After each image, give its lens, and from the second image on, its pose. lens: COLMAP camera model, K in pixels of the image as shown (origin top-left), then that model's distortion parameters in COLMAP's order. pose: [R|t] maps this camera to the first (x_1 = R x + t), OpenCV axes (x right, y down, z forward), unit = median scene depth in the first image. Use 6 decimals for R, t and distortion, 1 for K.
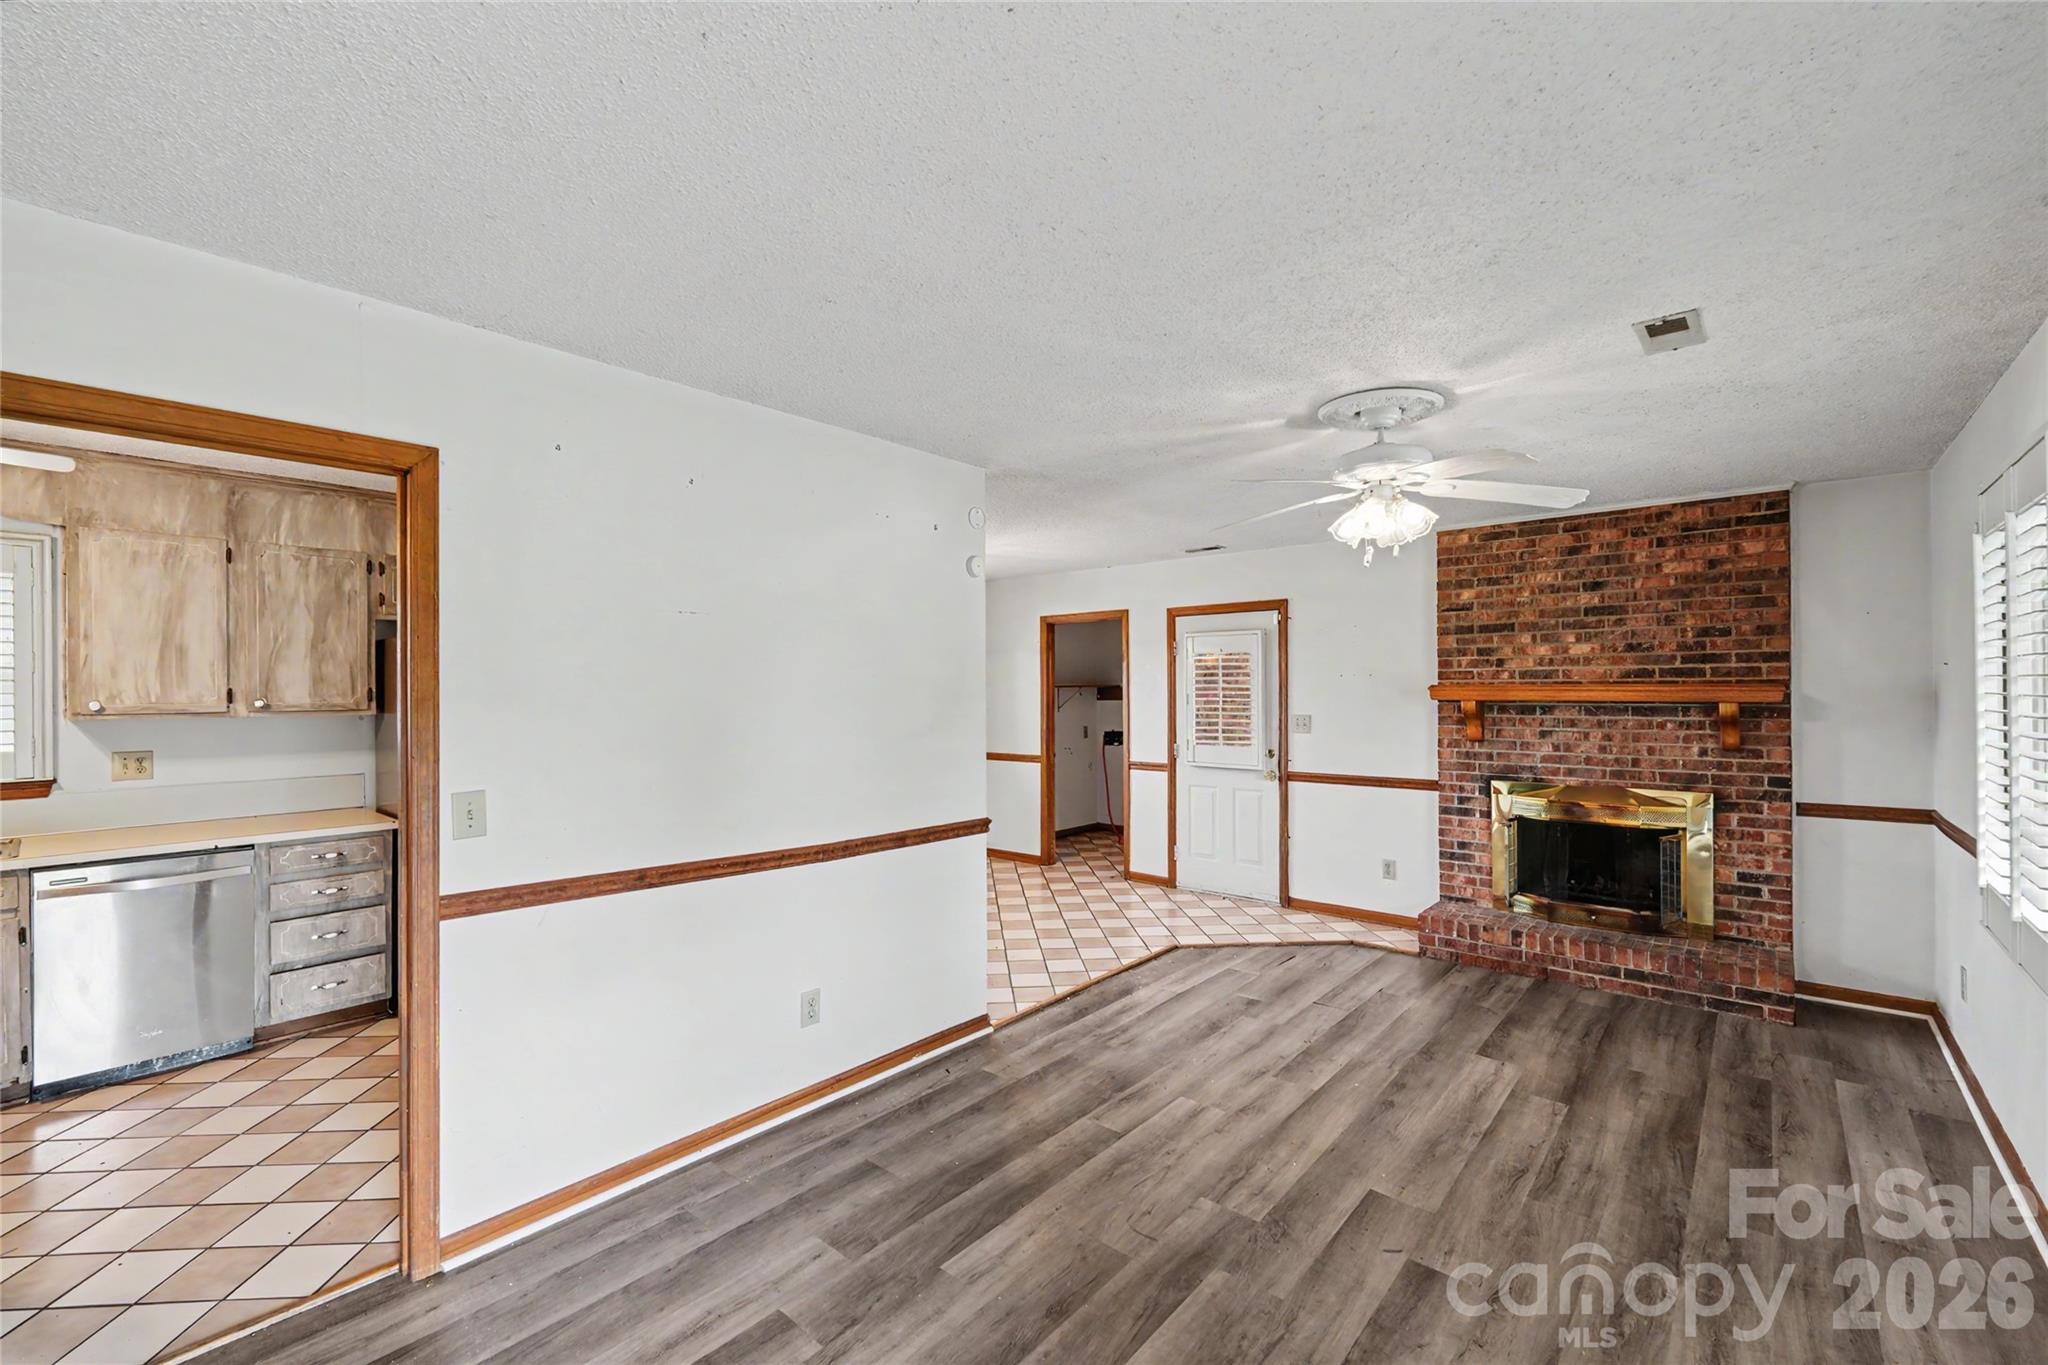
lens RADIAL K [[850.0, 0, 1016.5], [0, 850.0, 687.1], [0, 0, 1]] dist [0.000513, -0.000126]
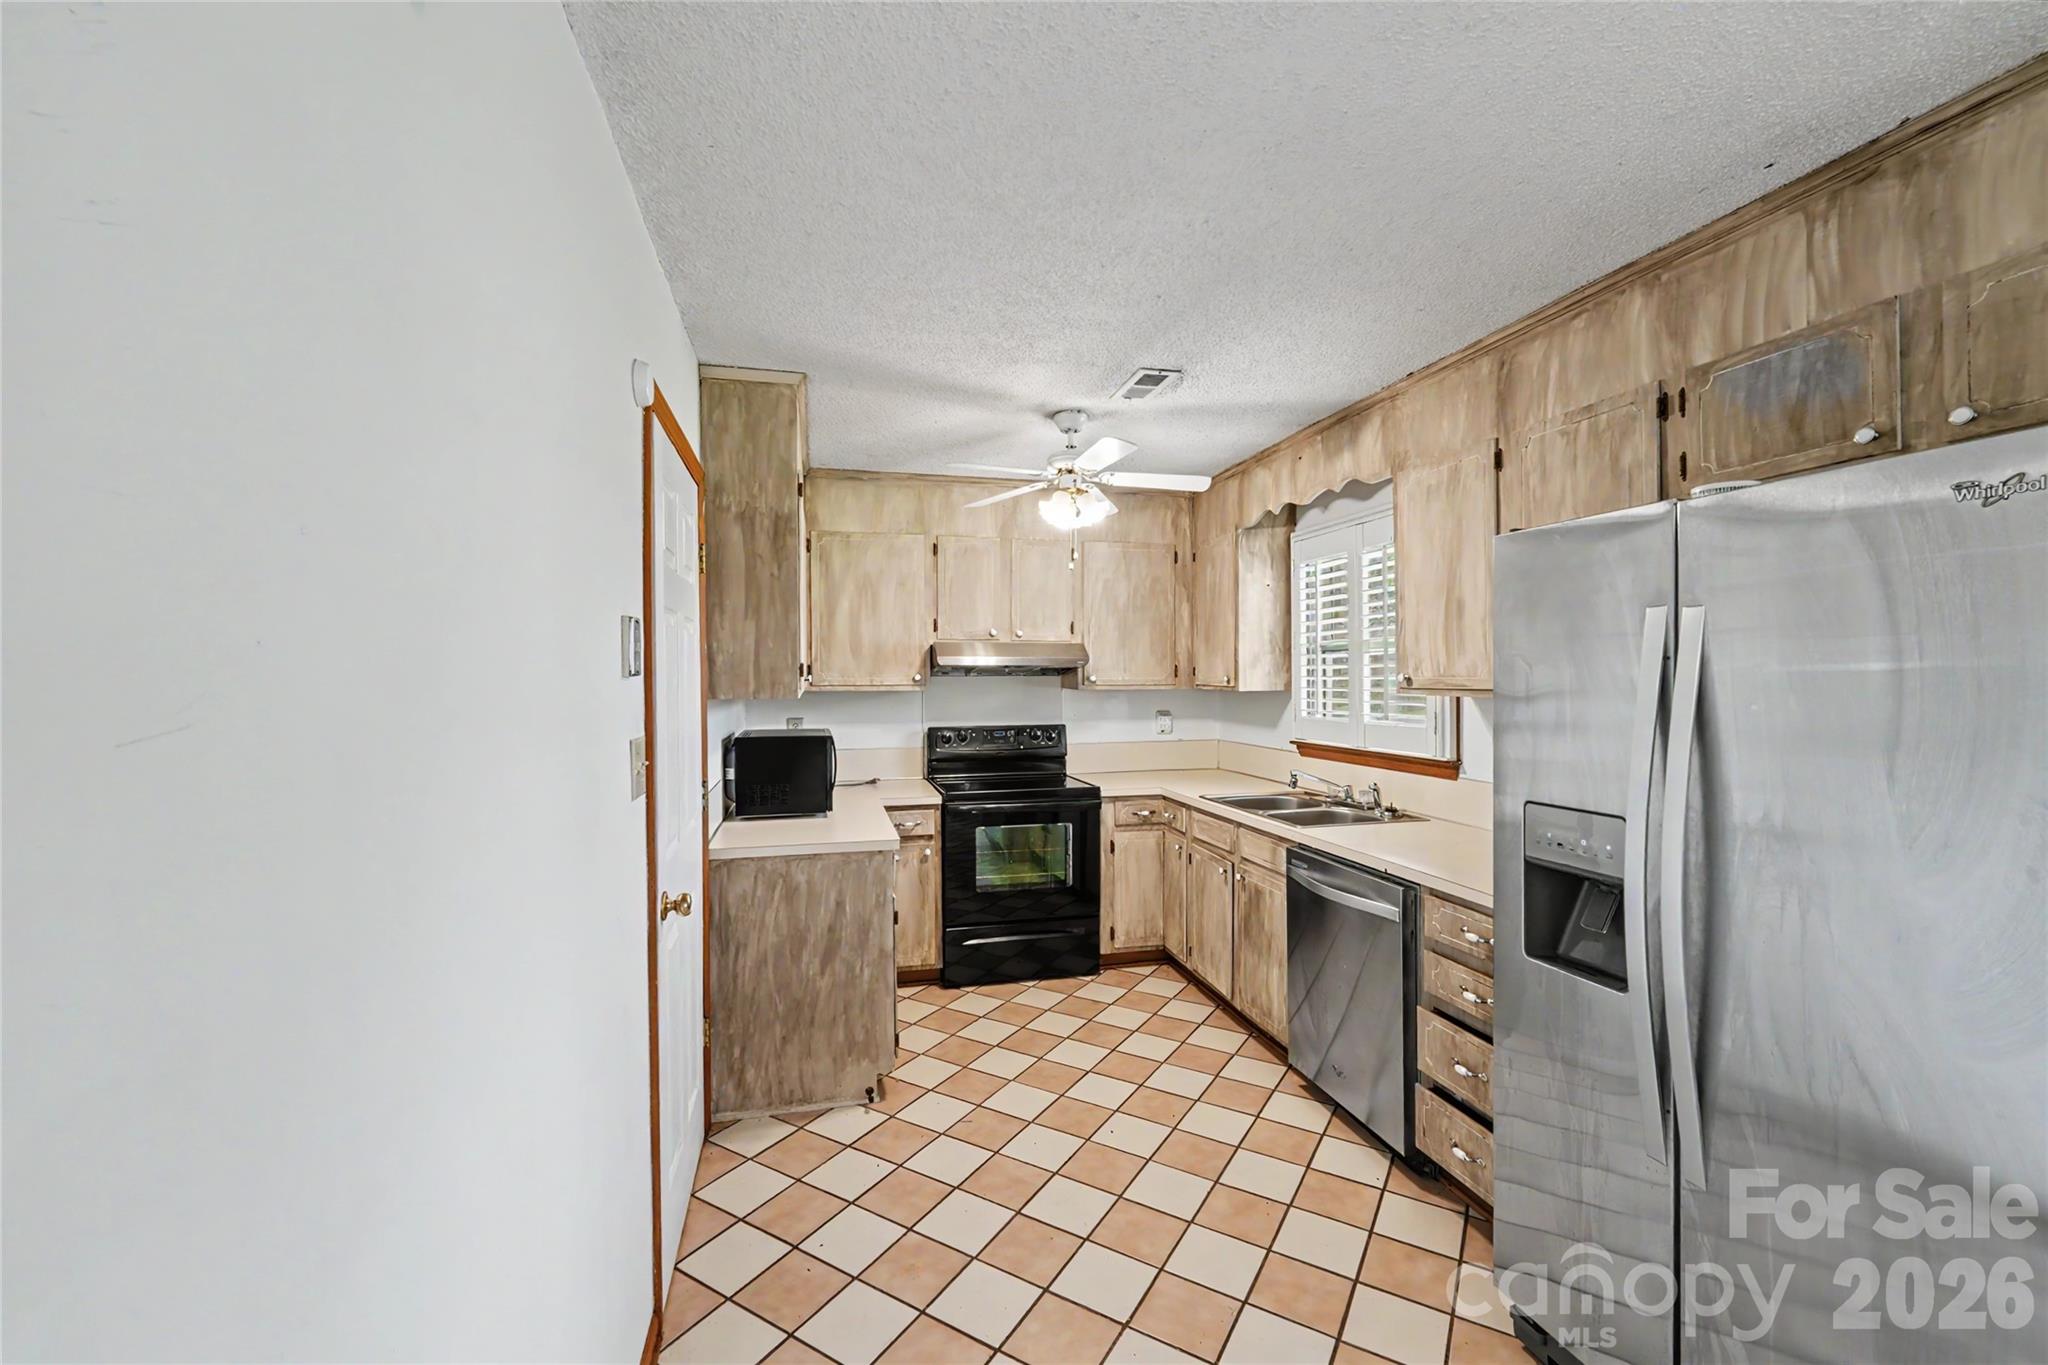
lens RADIAL K [[839.3, 0, 1015.7], [0, 839.3, 684.3], [0, 0, 1]] dist [0.001287, -0.000202]
pose [[-0.581891, 0.016092, -0.813108, -0.125540], [0.009395, 0.999871, 0.013065, 0.009852], [0.813213, -0.000037, -0.581966, 0.885549]]
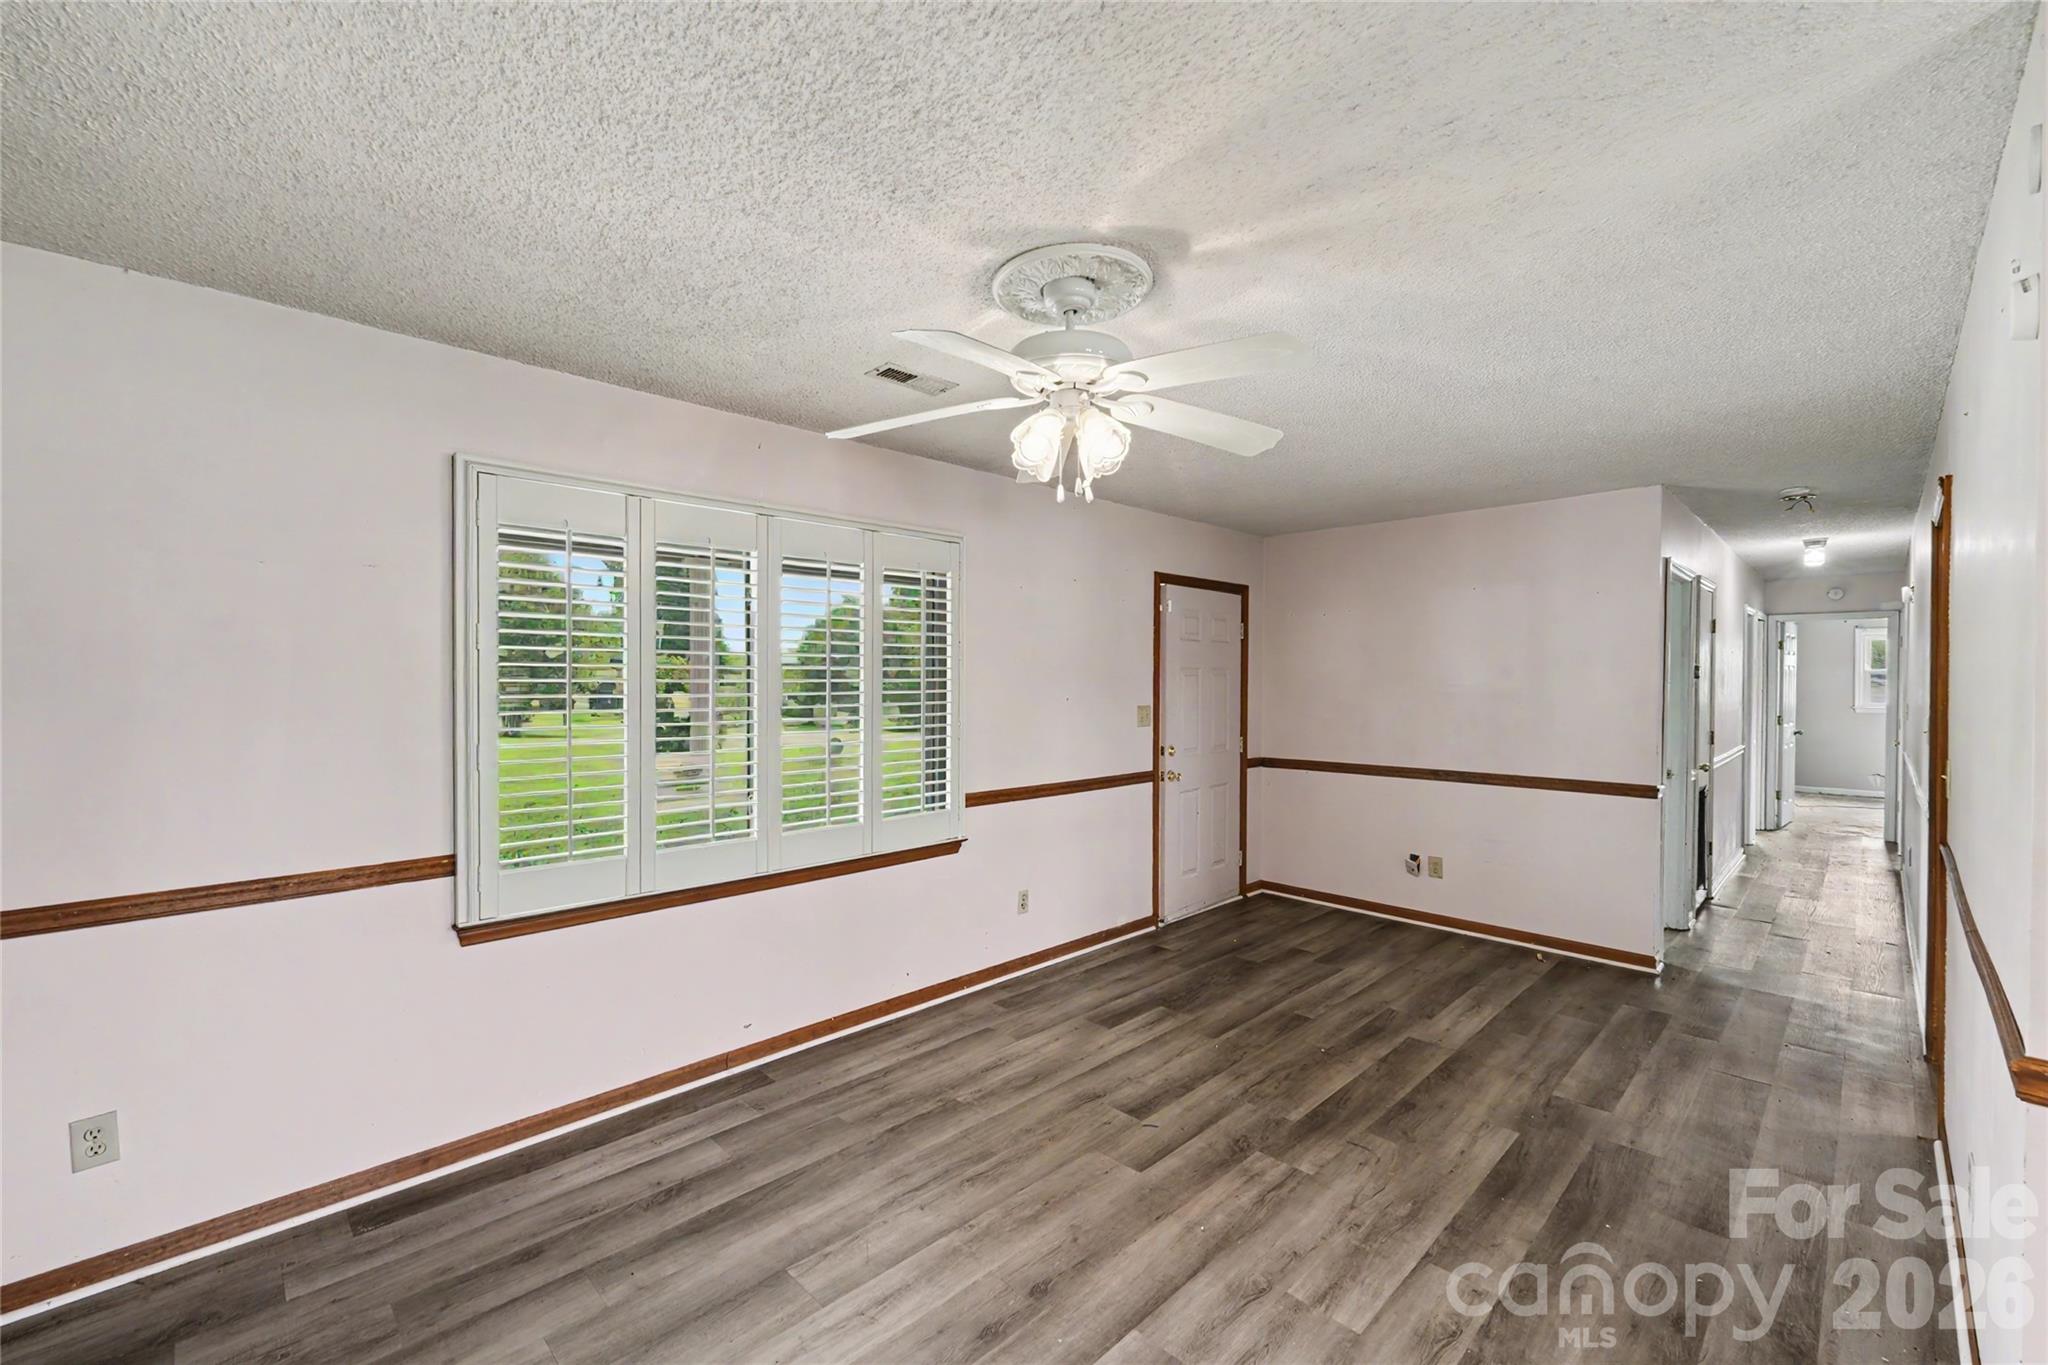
lens RADIAL K [[845.7, 0, 1015.3], [0, 845.7, 690.6], [0, 0, 1]] dist [0.001189, -0.000087]
pose [[-0.997200, 0.000604, 0.074775, 0.275002], [0.001452, 0.999935, 0.011288, 0.006046], [-0.074763, 0.011365, -0.997137, 1.126694]]
